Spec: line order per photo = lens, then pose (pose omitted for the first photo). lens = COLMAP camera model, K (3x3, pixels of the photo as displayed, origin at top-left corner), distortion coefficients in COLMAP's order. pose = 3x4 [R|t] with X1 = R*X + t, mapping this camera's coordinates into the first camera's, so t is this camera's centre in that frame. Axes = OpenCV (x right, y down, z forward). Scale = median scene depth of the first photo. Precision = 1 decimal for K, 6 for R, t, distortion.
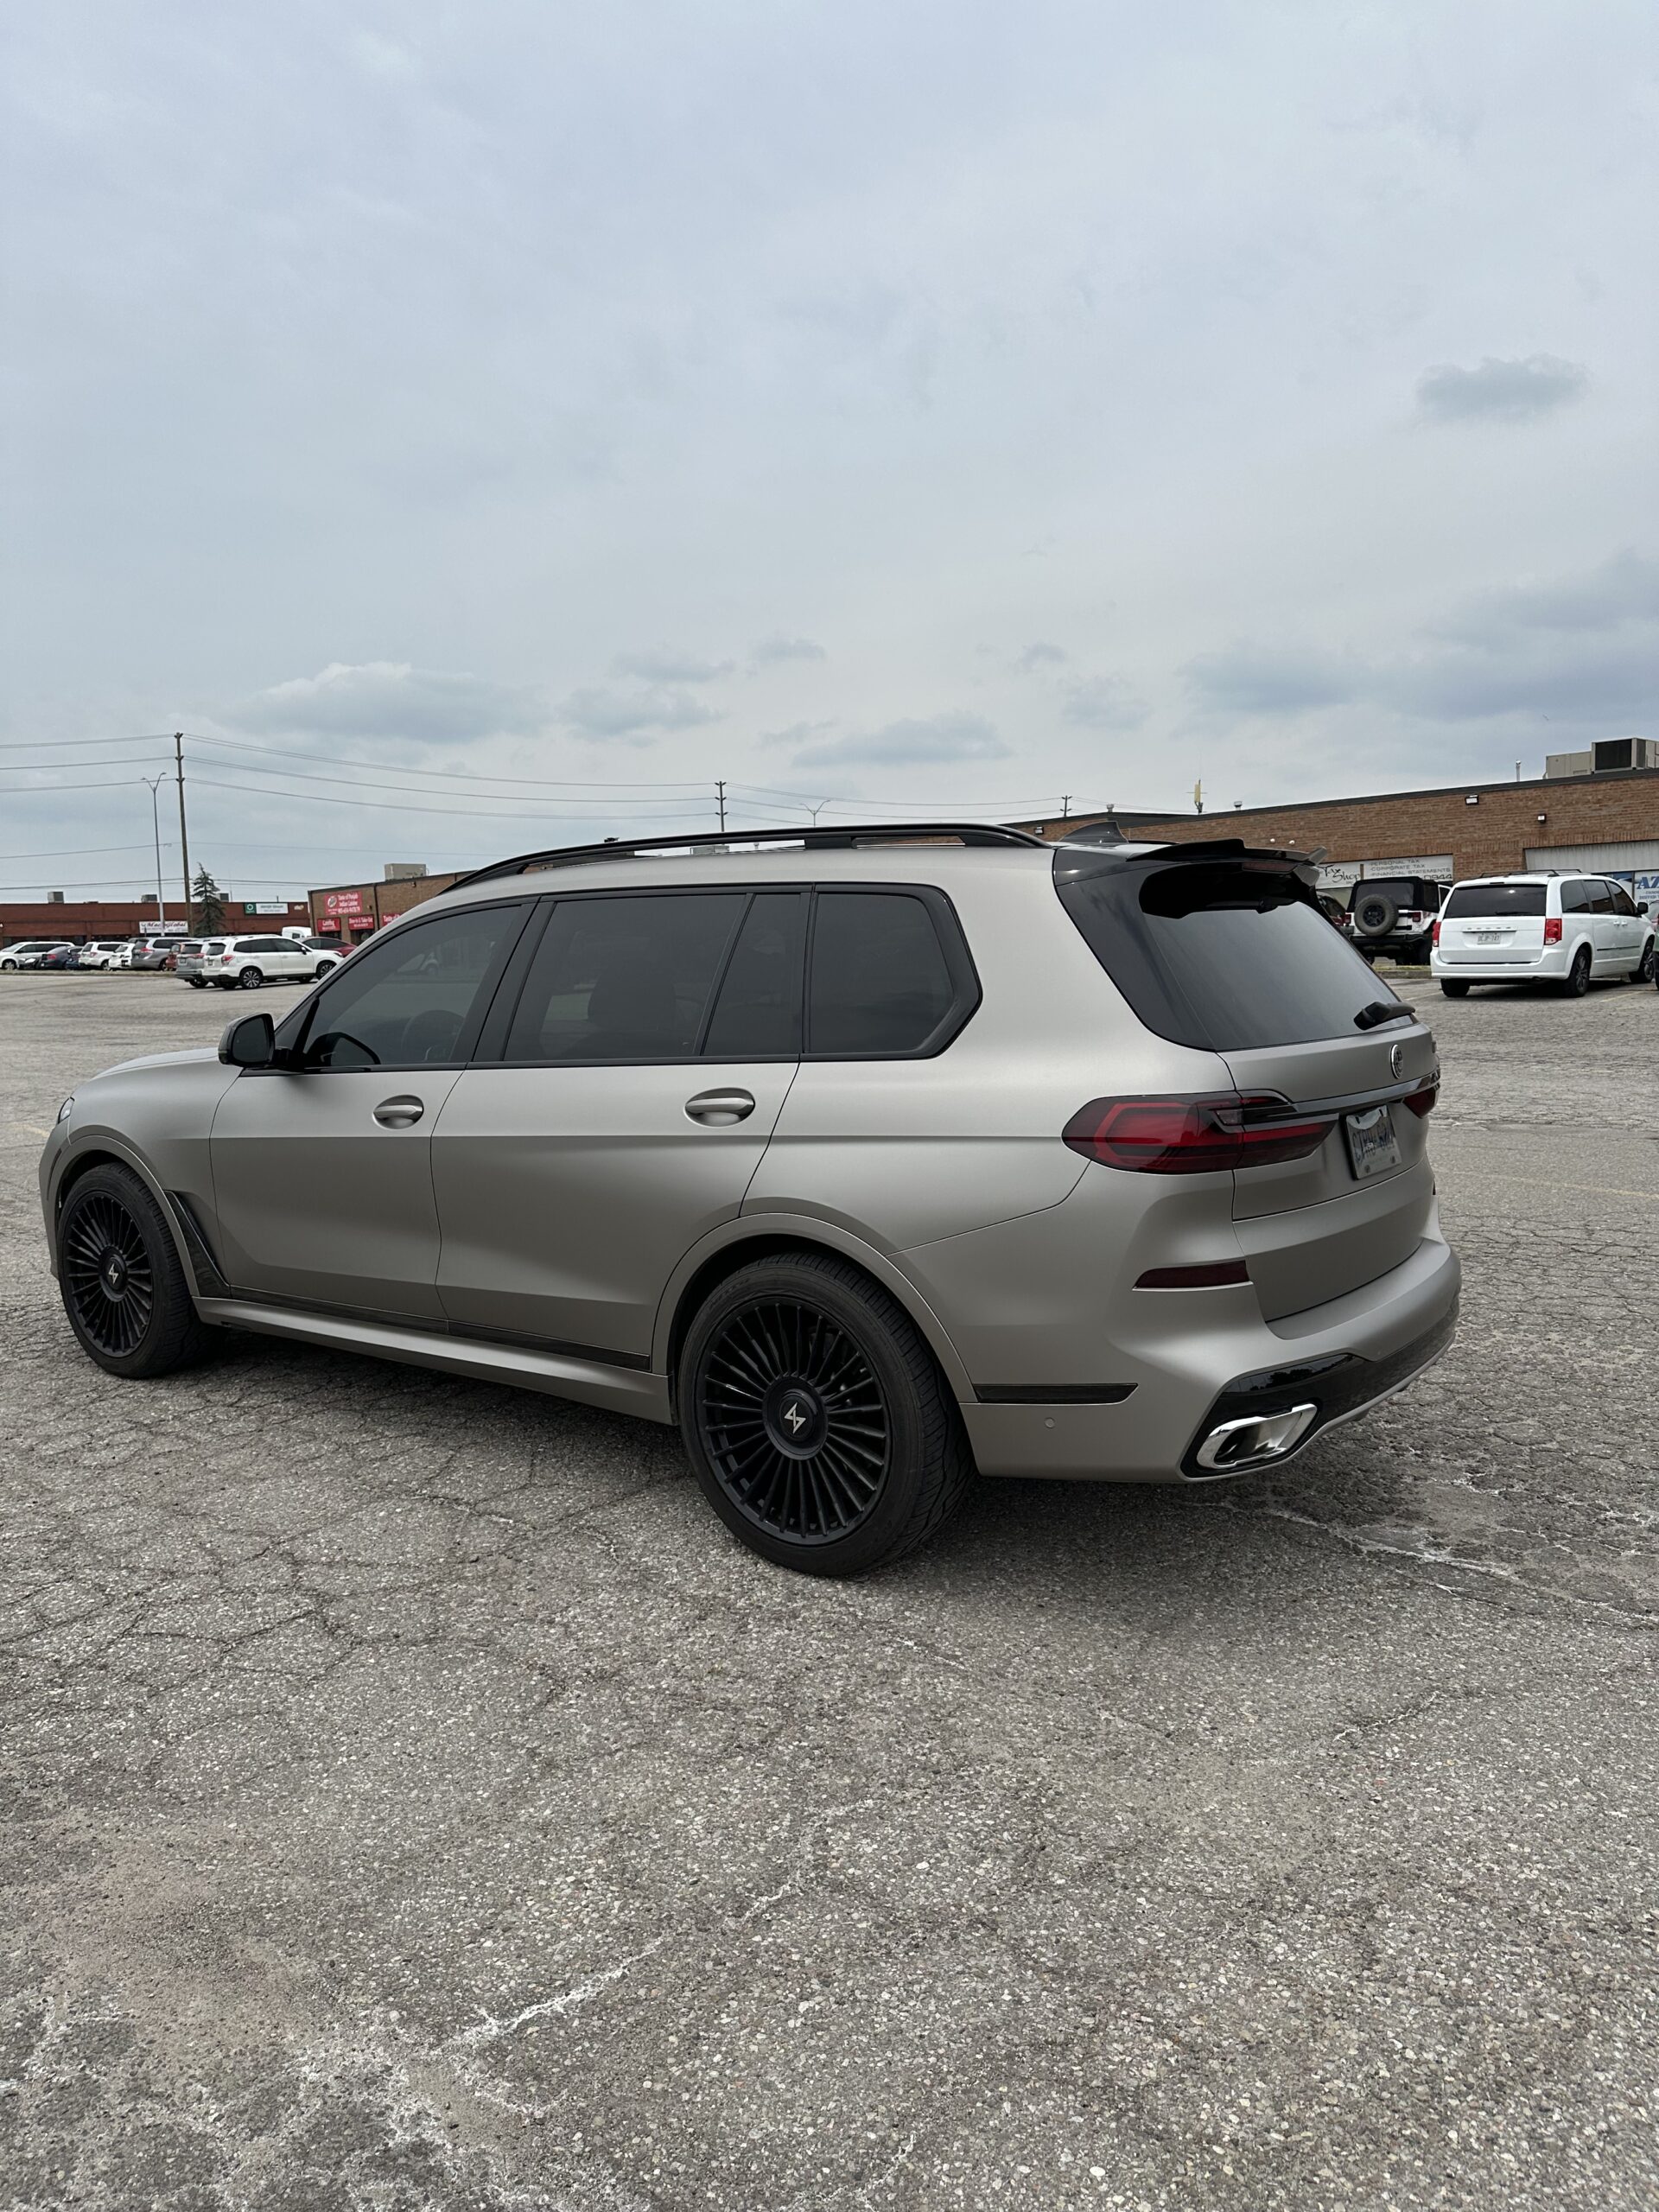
lens RADIAL K [[1505.0, 0, 817.8], [0, 1505.0, 1124.8], [0, 0, 1]] dist [0.153302, -0.293509]
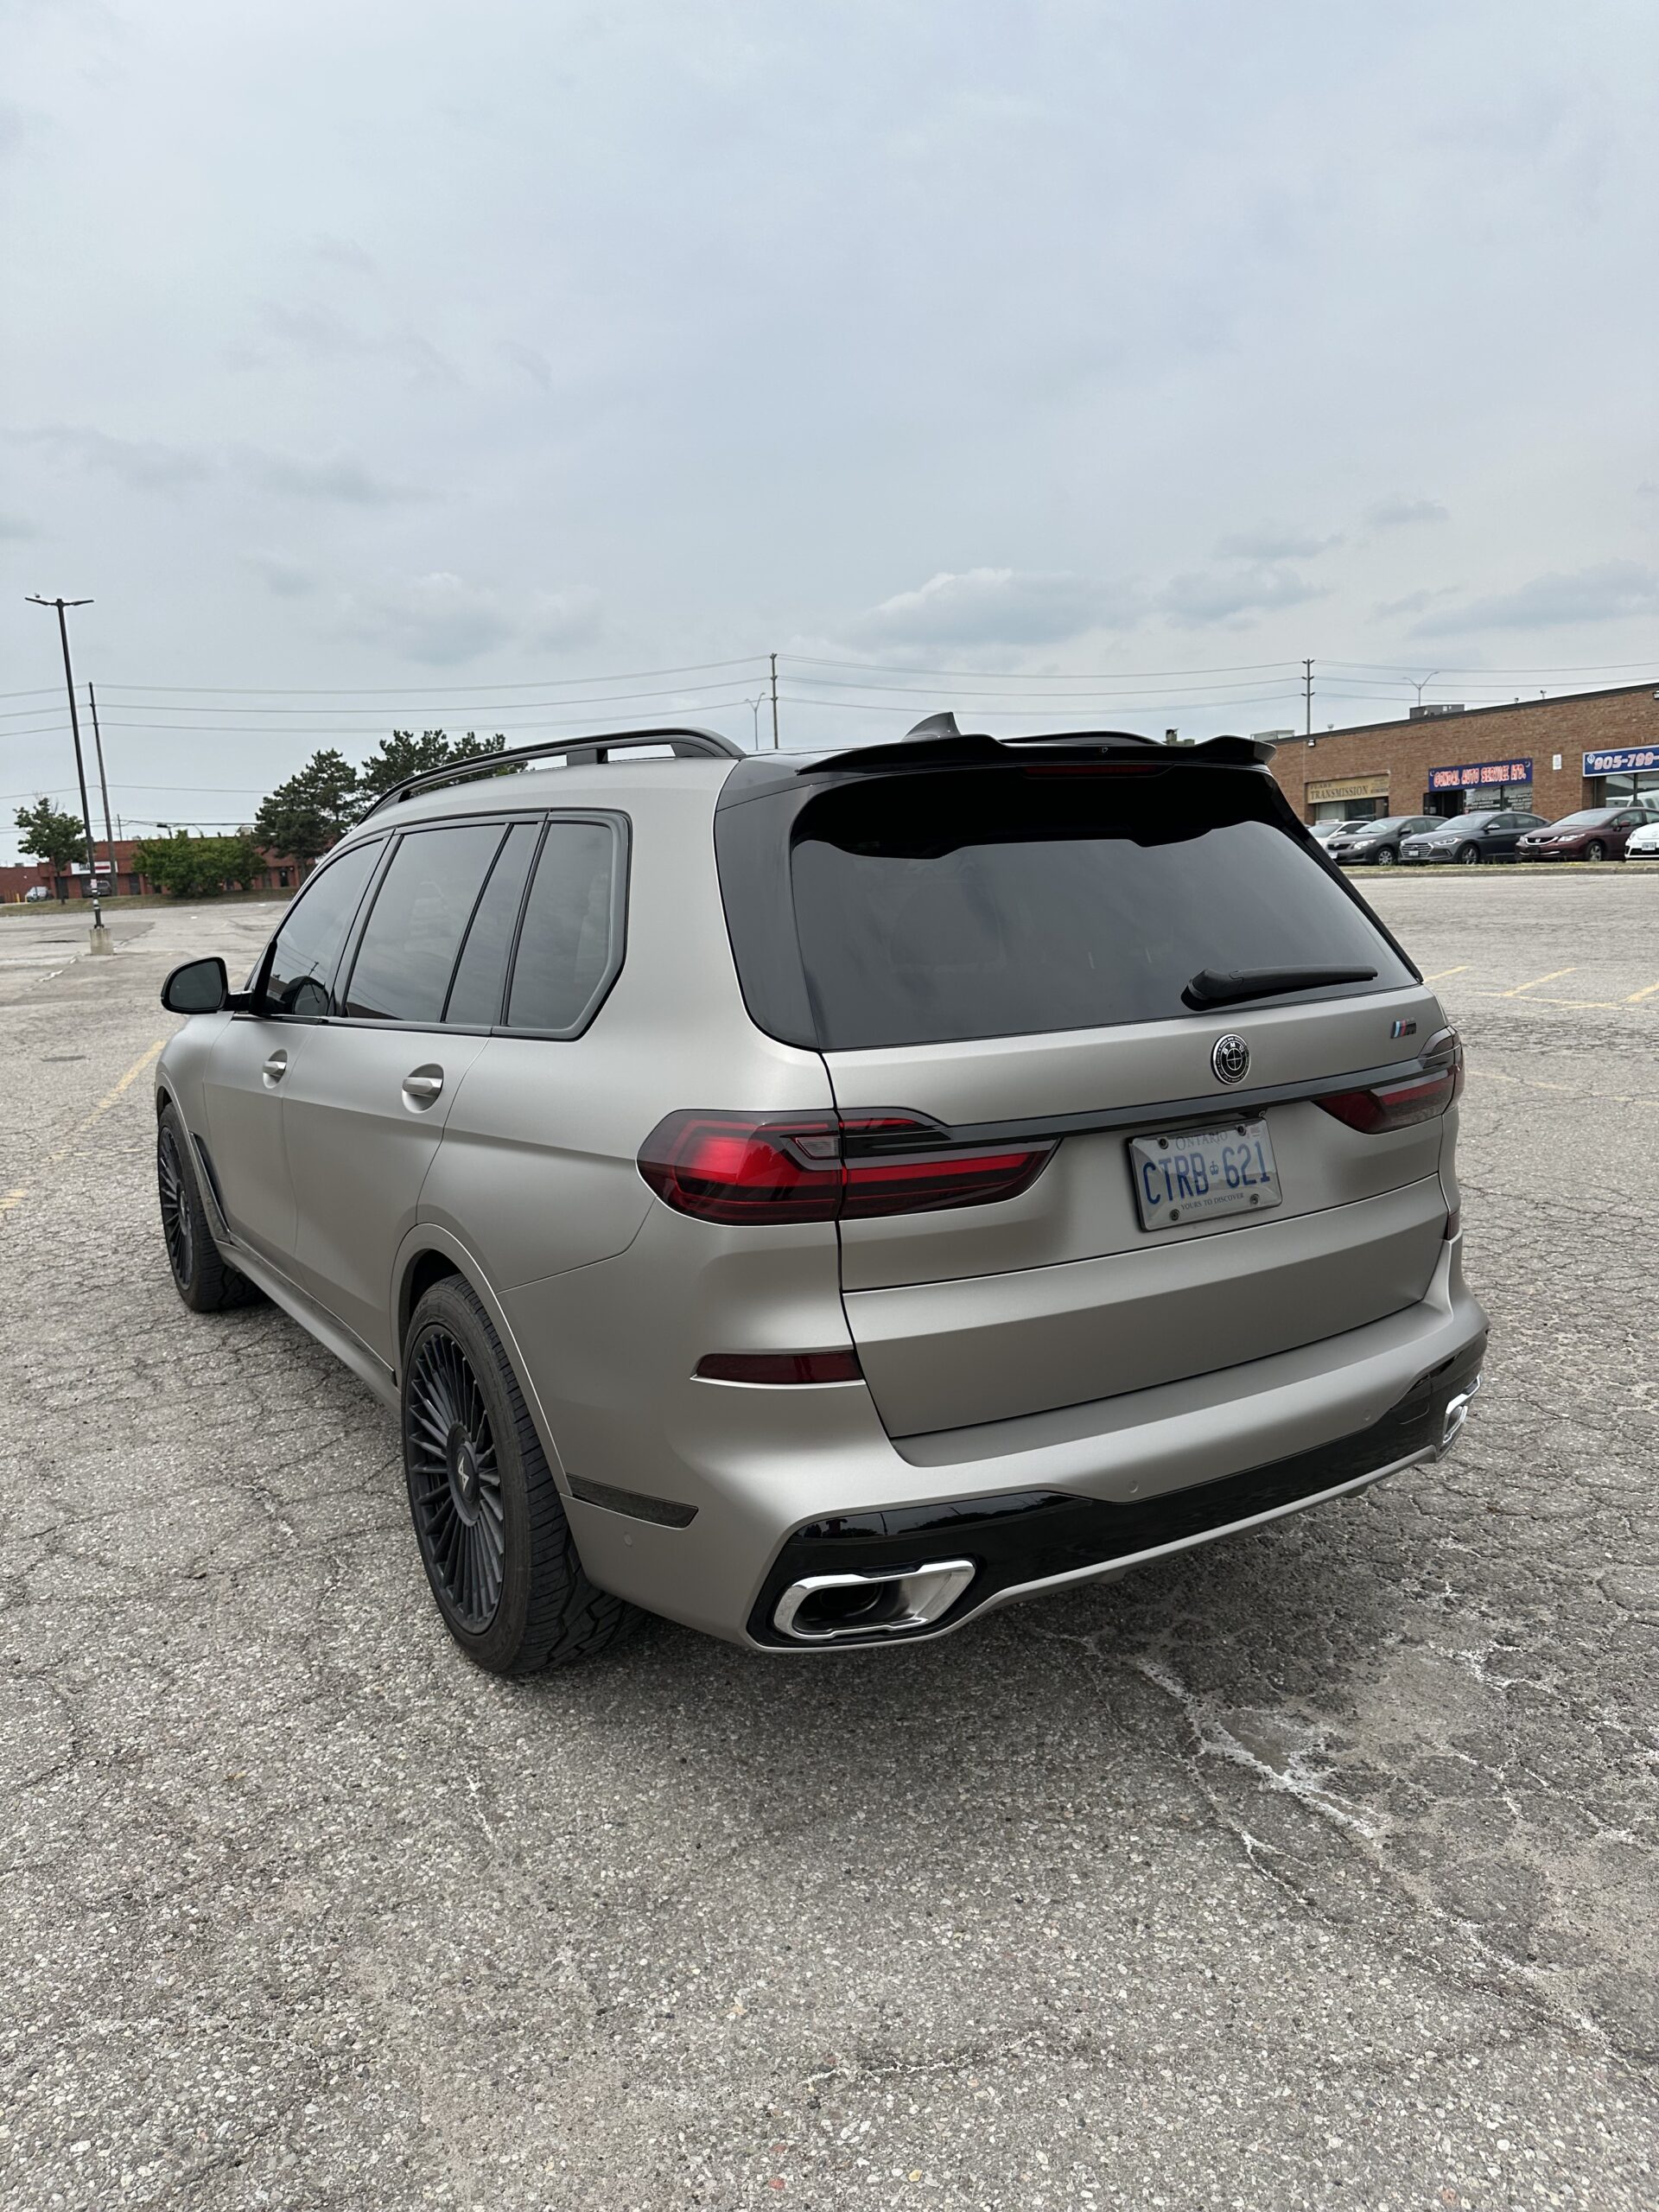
lens RADIAL K [[1540.1, 0, 807.9], [0, 1540.1, 1073.9], [0, 0, 1]] dist [0.005533, -0.002100]
pose [[0.930846, 0.030715, -0.364118, 0.506378], [-0.019636, 0.999226, 0.034091, -0.060768], [0.364883, -0.024584, 0.930729, 0.331378]]
